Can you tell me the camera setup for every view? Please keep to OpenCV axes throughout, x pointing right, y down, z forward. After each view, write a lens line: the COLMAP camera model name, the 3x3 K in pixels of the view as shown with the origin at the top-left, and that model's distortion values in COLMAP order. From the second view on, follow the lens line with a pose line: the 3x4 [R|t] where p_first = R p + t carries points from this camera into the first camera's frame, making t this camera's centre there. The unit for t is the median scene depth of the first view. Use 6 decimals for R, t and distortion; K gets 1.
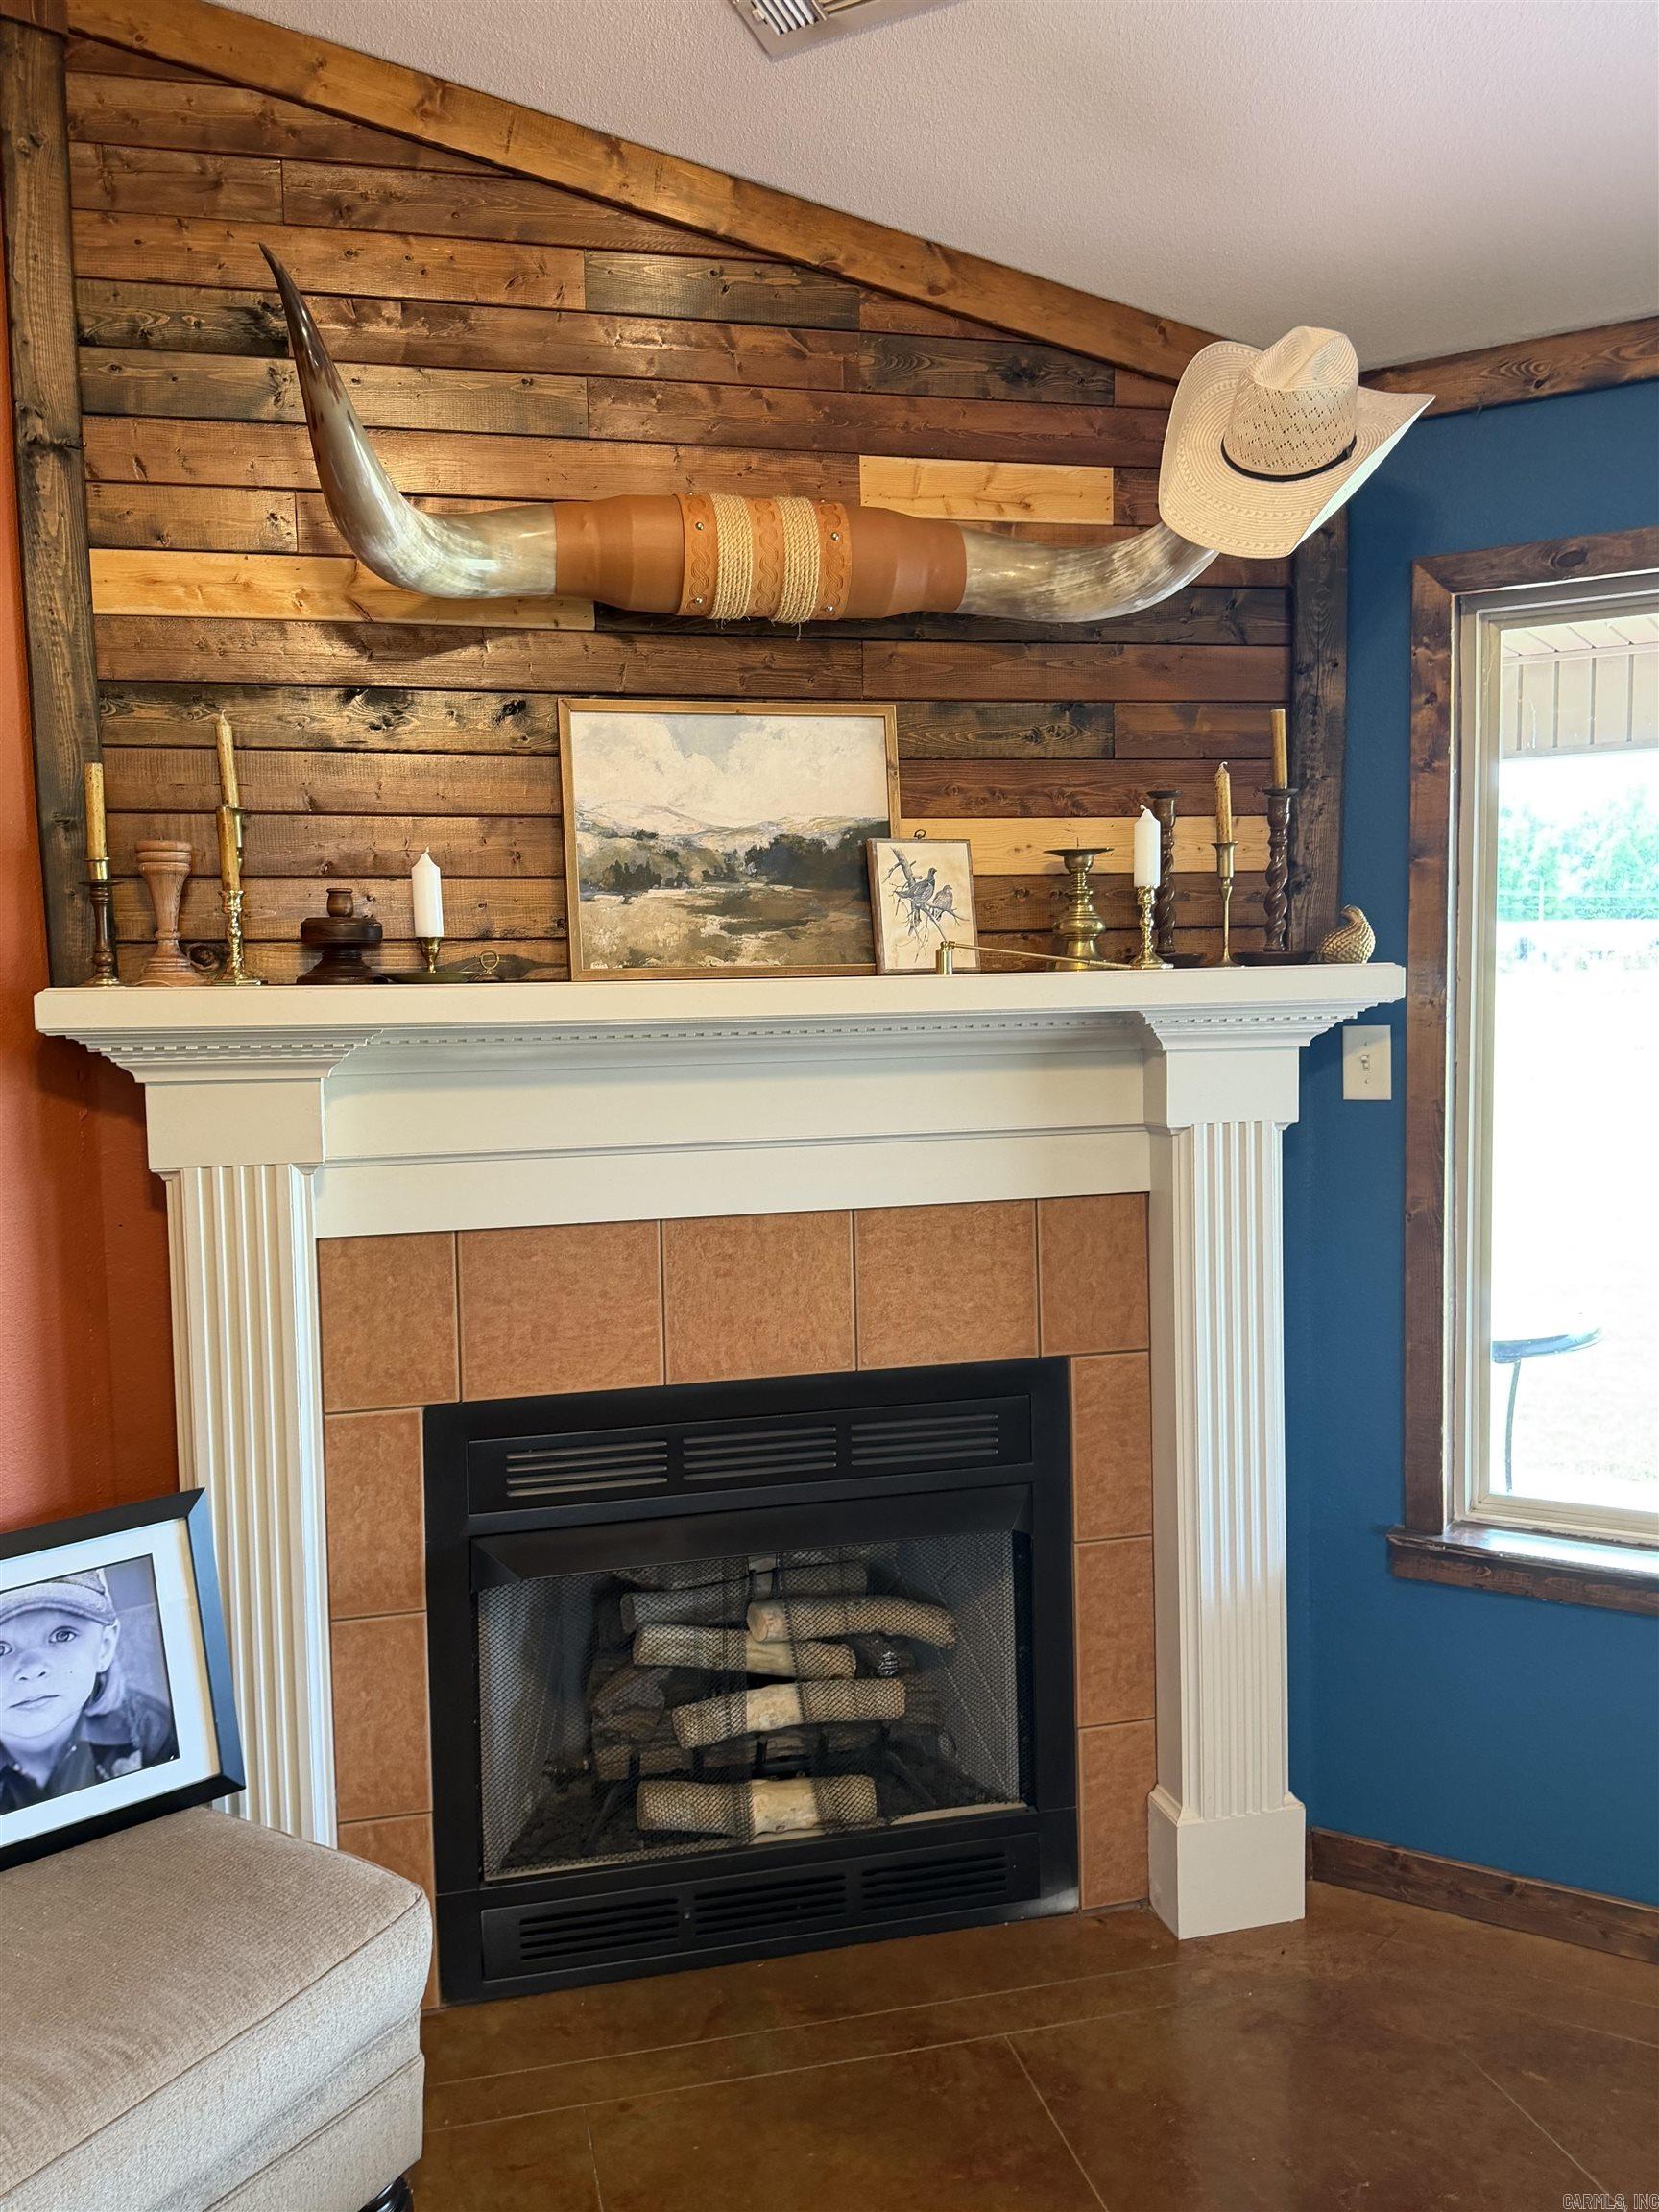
lens RADIAL K [[1774.6, 0, 829.5], [0, 1774.6, 1106.0], [0, 0, 1]] dist [0.149271, -0.295187]
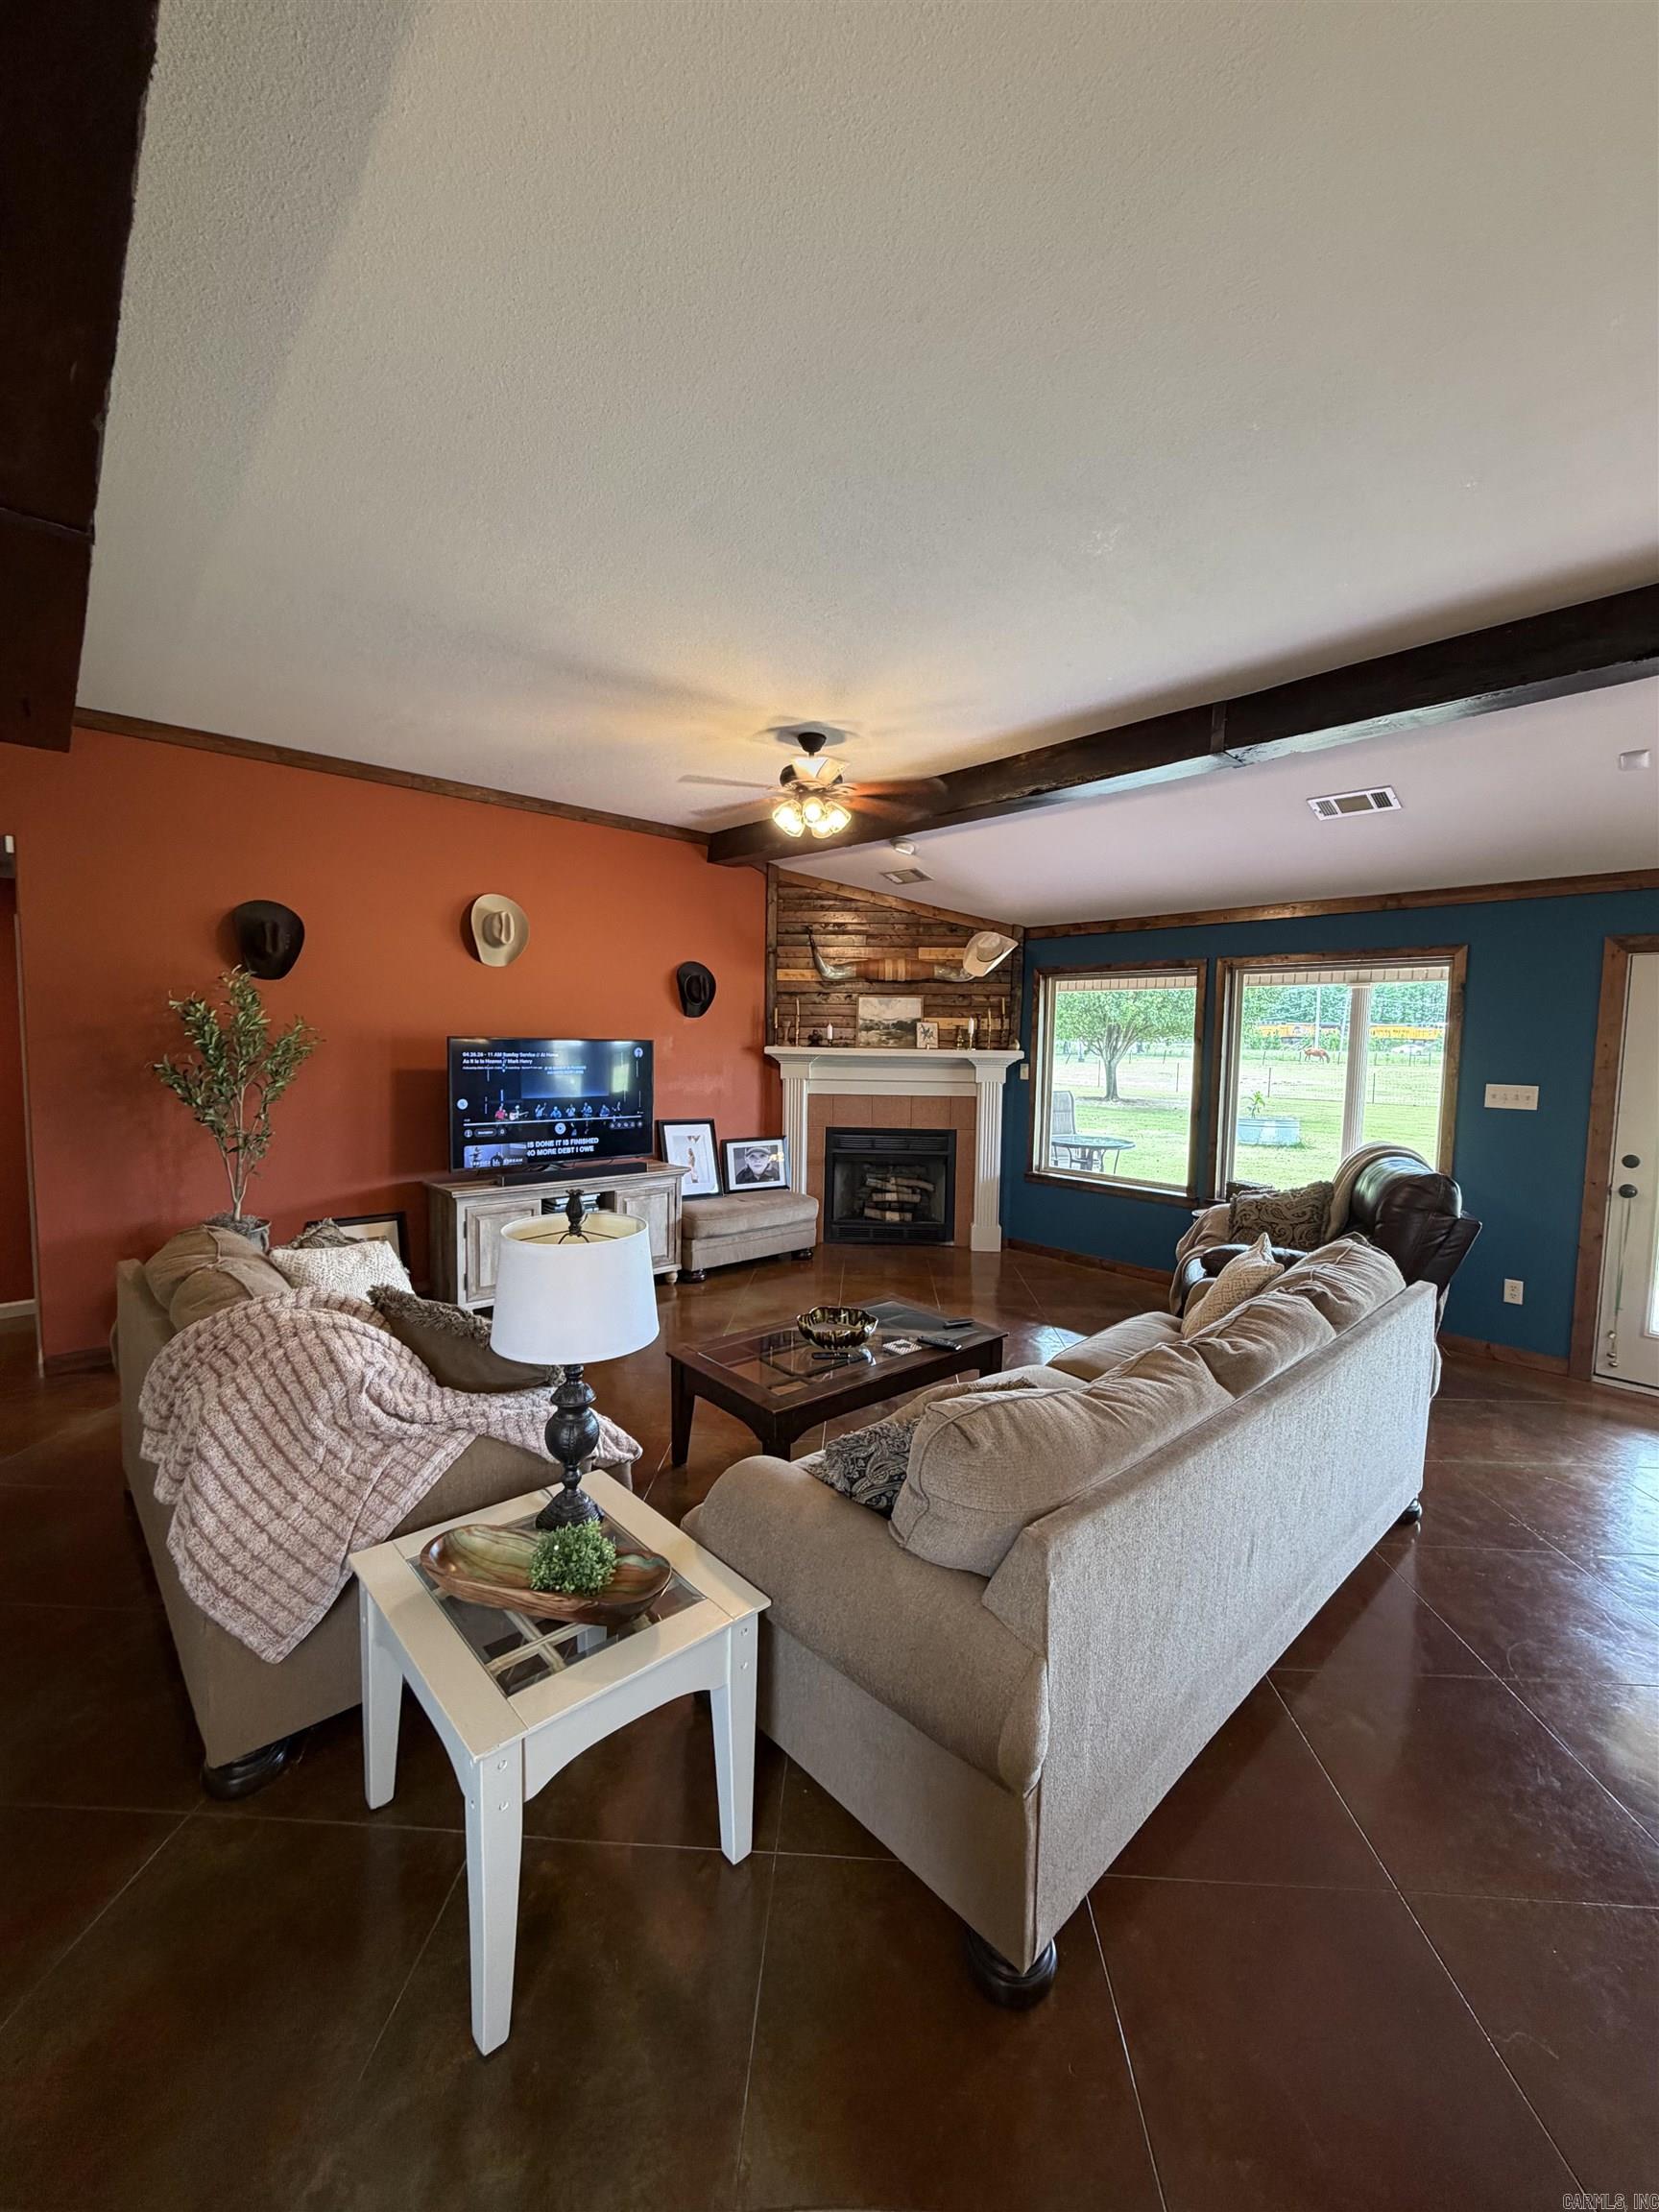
lens RADIAL K [[887.6, 0, 826.2], [0, 887.6, 1101.2], [0, 0, 1]] dist [0.001715, -0.000123]
pose [[0.951802, 0.057874, -0.301204, 0.557373], [-0.057874, 0.998284, 0.008931, 0.067670], [0.301204, 0.008931, 0.953518, -1.490748]]
